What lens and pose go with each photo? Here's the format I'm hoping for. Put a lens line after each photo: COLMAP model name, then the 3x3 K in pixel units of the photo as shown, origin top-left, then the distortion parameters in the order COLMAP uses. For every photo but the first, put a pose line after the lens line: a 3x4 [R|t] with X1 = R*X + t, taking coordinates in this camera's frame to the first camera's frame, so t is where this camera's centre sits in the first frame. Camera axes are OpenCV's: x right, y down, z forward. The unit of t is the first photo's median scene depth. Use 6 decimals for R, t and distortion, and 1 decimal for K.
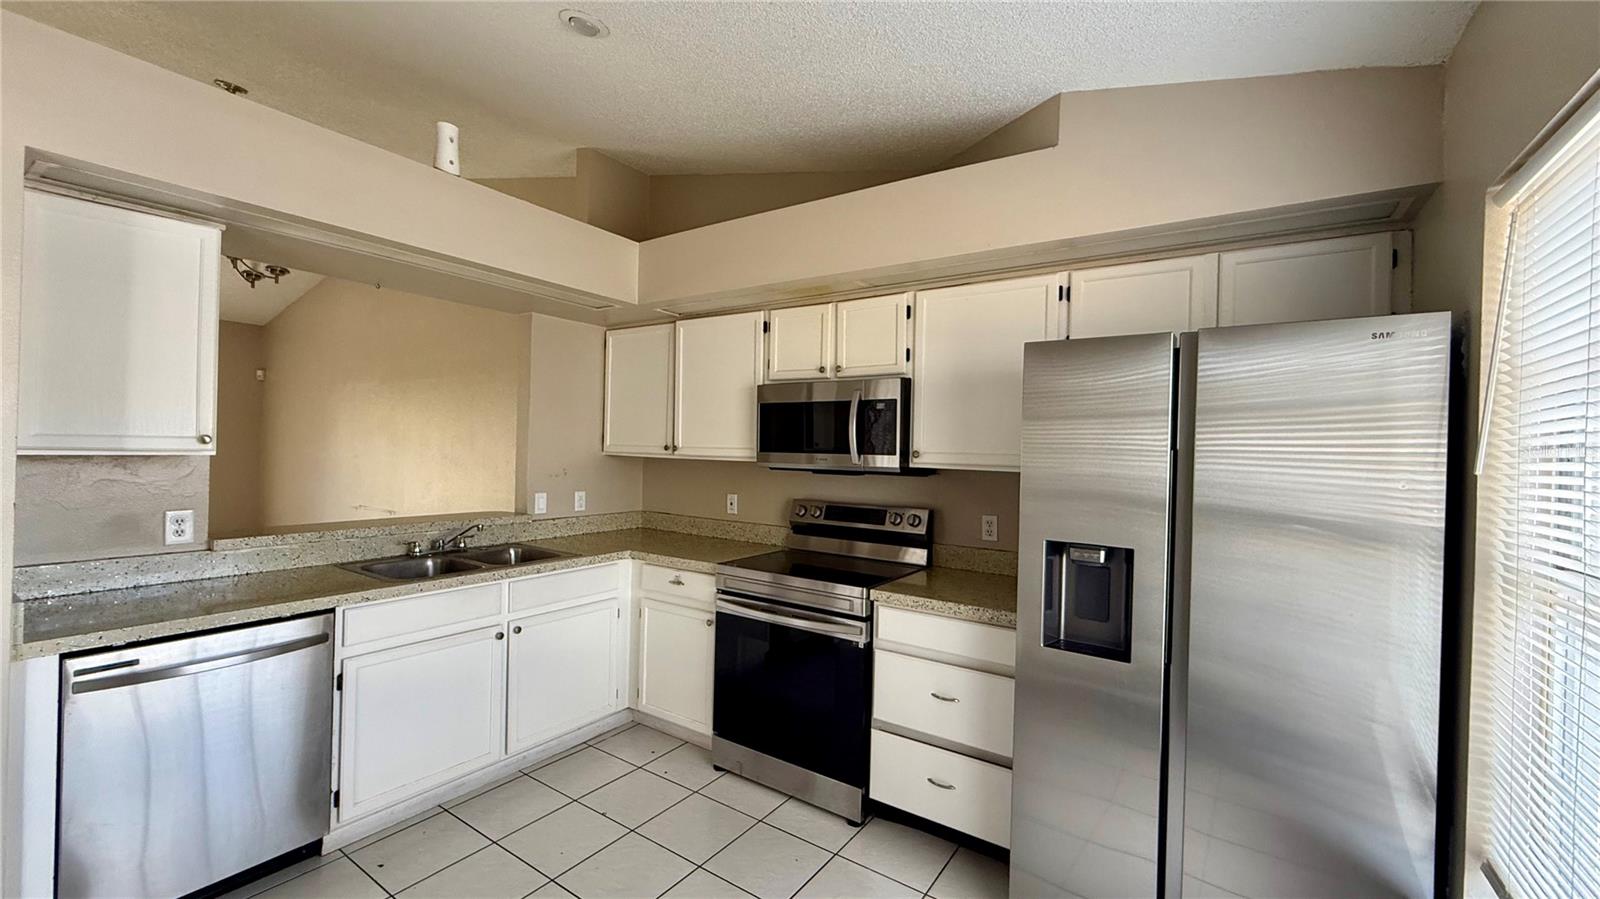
lens RADIAL K [[635.5, 0, 800.0], [0, 635.5, 449.5], [0, 0, 1]] dist [0.000983, -0.000304]
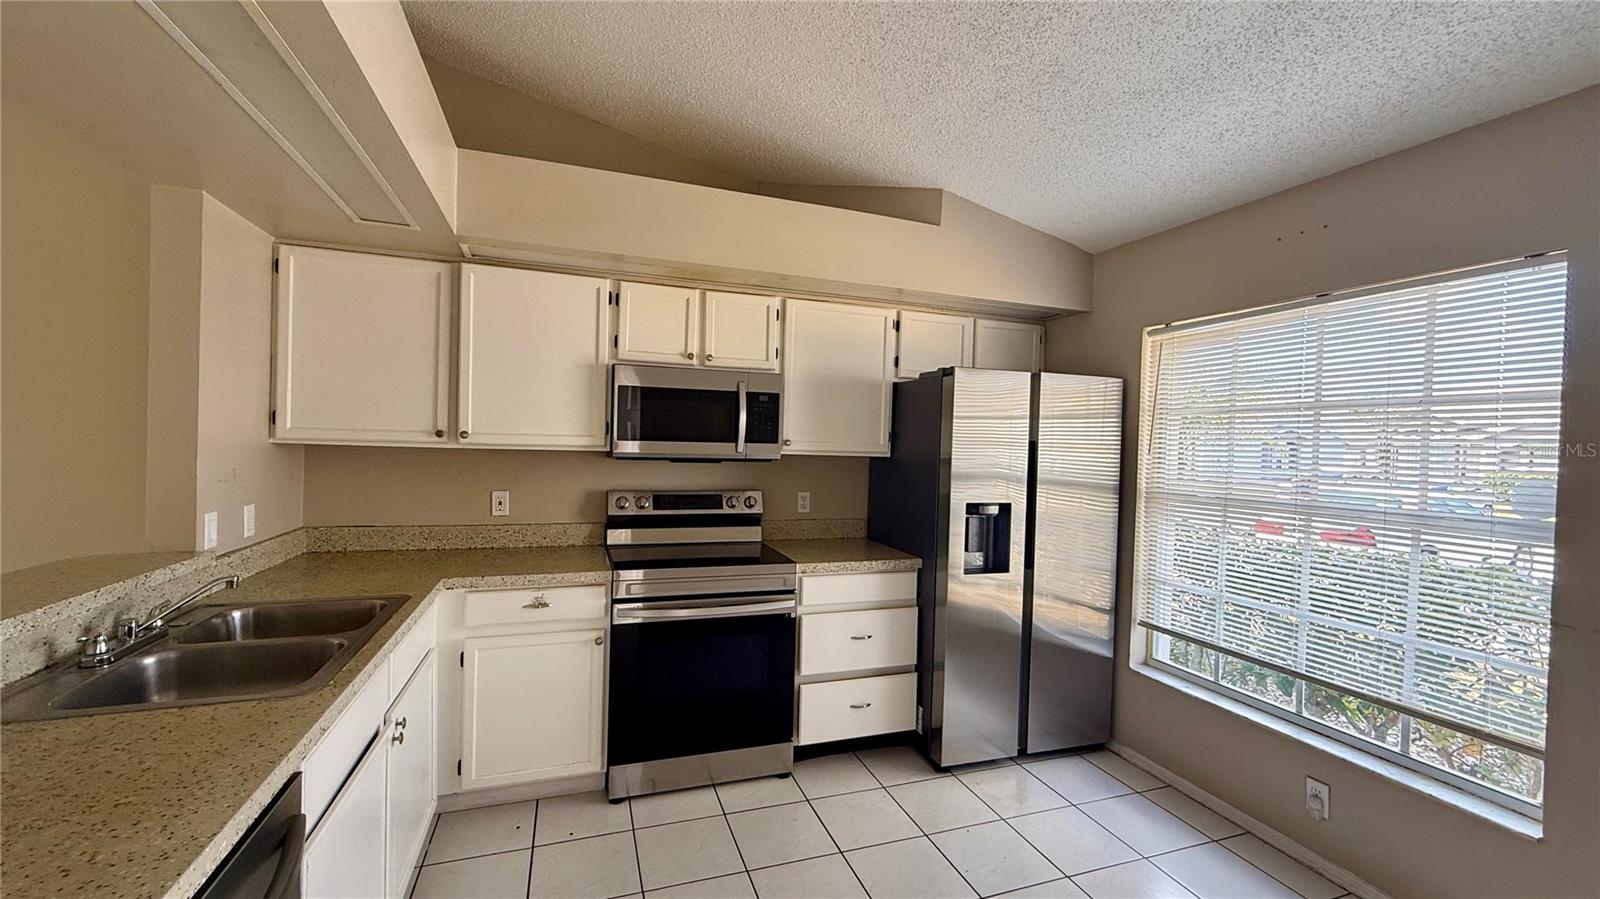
lens RADIAL K [[635.5, 0, 800.0], [0, 635.5, 449.5], [0, 0, 1]] dist [0.000983, -0.000304]
pose [[0.597954, -0.018178, 0.801324, -0.674969], [-0.011636, 0.999441, 0.031355, -0.015031], [-0.801446, -0.028074, 0.597408, 0.285725]]
